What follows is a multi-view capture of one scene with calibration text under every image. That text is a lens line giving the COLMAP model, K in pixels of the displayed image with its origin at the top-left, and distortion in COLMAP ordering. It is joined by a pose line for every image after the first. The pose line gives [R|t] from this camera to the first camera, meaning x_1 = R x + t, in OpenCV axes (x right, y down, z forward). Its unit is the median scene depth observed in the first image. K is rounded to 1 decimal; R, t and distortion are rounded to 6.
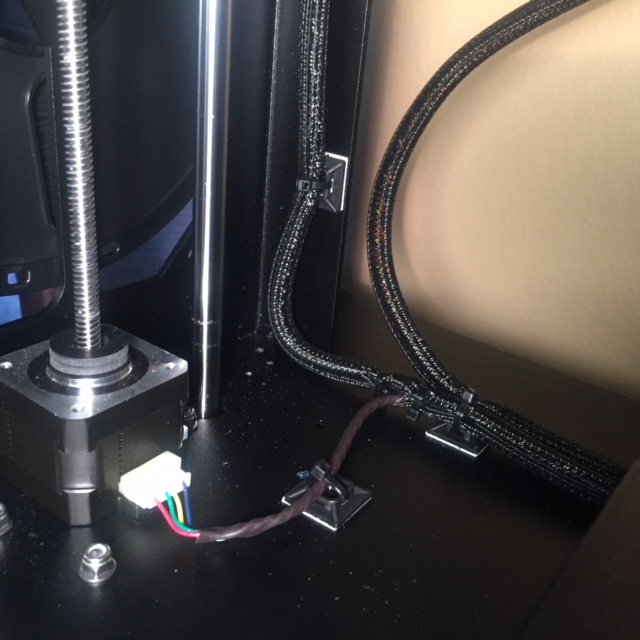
lens RADIAL K [[772.1, 0, 320.4], [0, 772.1, 322.6], [0, 0, 1]] dist [0.039701, 0.000000]
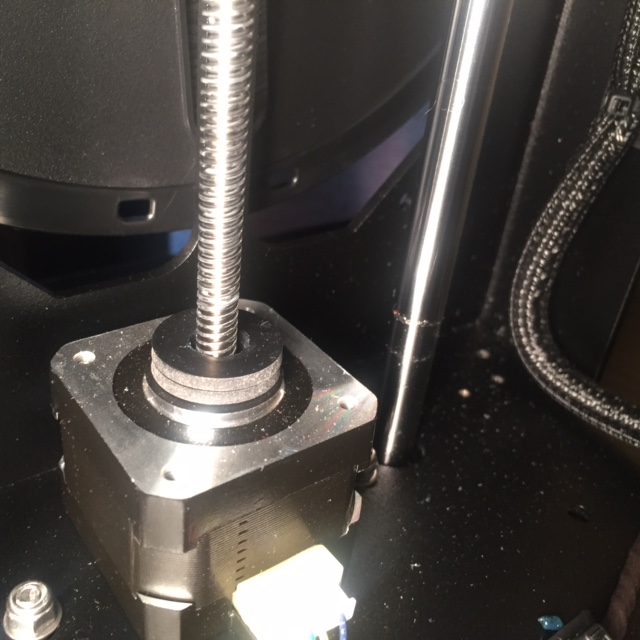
lens RADIAL K [[772.1, 0, 317.1], [0, 772.1, 317.5], [0, 0, 1]] dist [0.039701, 0.000000]
pose [[0.961550, 0.157360, -0.225077, -0.098313], [-0.136879, 0.985116, 0.103974, -0.061705], [0.238089, -0.069168, 0.968777, 0.451757]]
